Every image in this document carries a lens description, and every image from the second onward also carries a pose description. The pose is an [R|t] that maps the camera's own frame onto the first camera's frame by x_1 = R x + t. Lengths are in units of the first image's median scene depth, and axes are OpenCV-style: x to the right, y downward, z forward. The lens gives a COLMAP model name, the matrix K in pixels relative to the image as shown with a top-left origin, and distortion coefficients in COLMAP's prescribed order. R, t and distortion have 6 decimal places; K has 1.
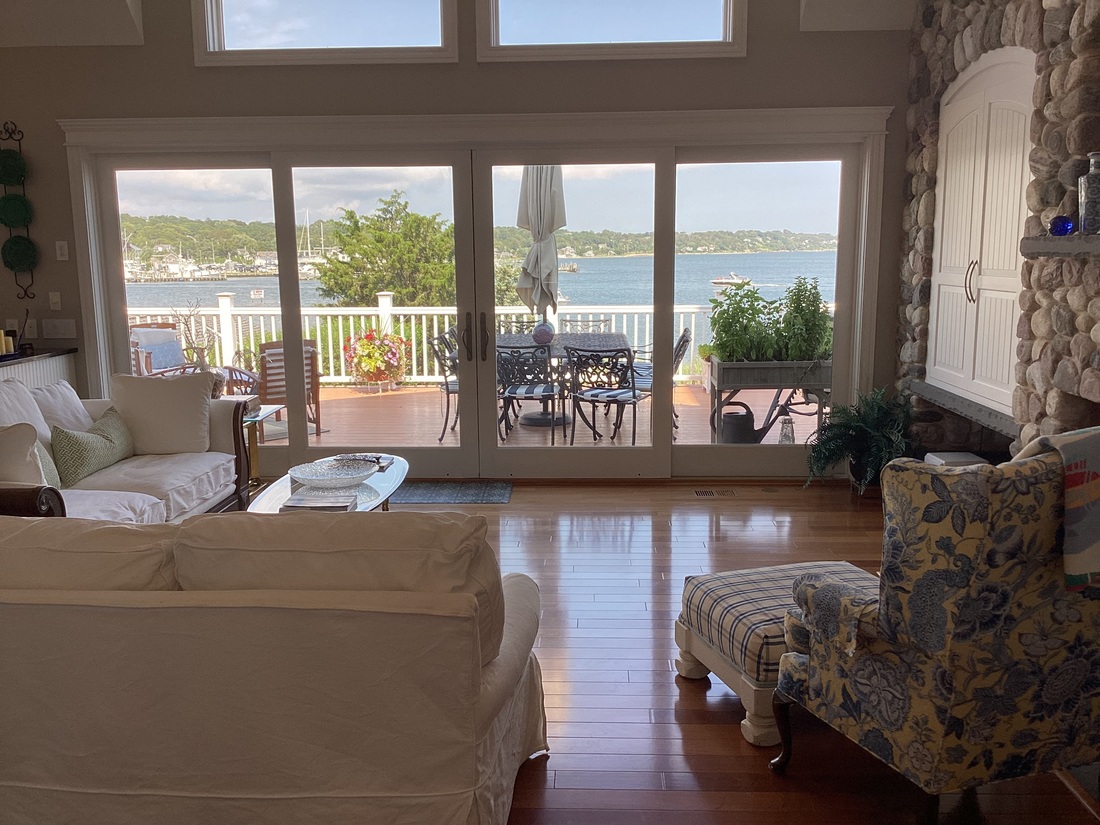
lens RADIAL K [[1008.0, 0, 547.2], [0, 1008.0, 411.8], [0, 0, 1]] dist [-0.013958, 0.000000]
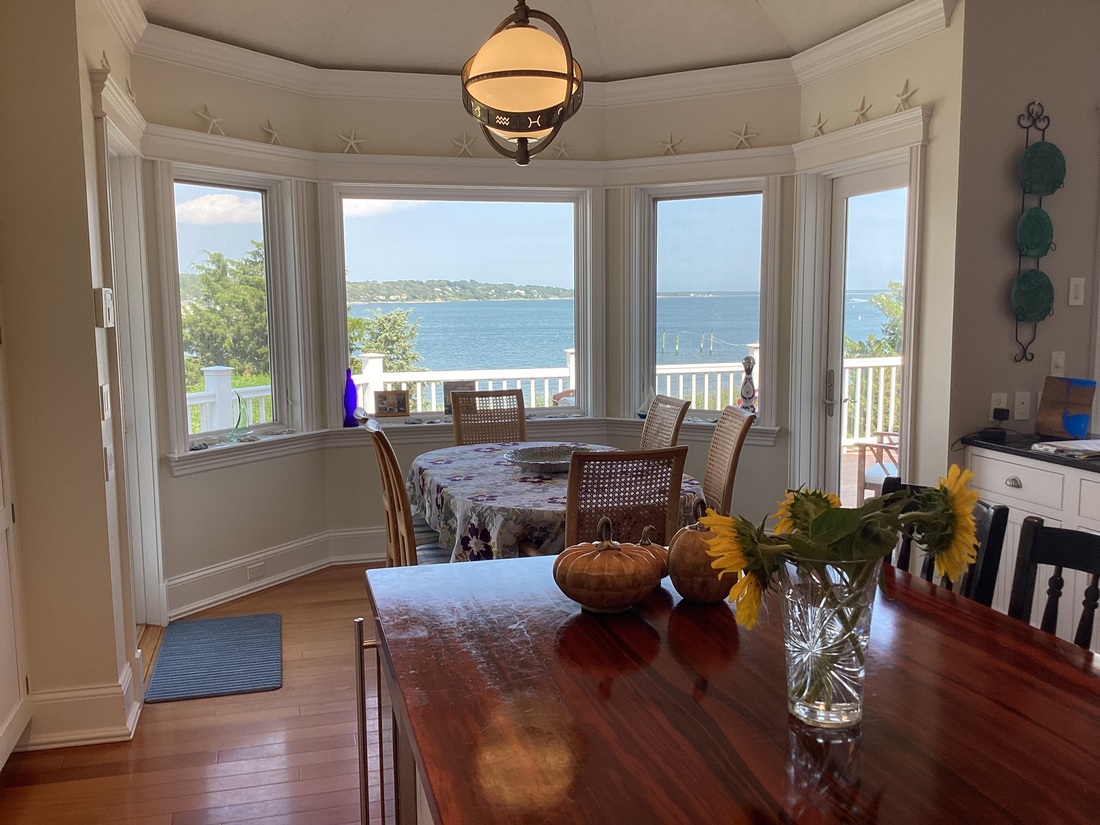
lens RADIAL K [[1008.0, 0, 548.3], [0, 1008.0, 415.5], [0, 0, 1]] dist [-0.013958, 0.000000]
pose [[0.954289, -0.033692, 0.296981, -0.183798], [0.046733, 0.998225, -0.036920, -0.011682], [-0.295210, 0.049111, 0.954169, 0.079475]]
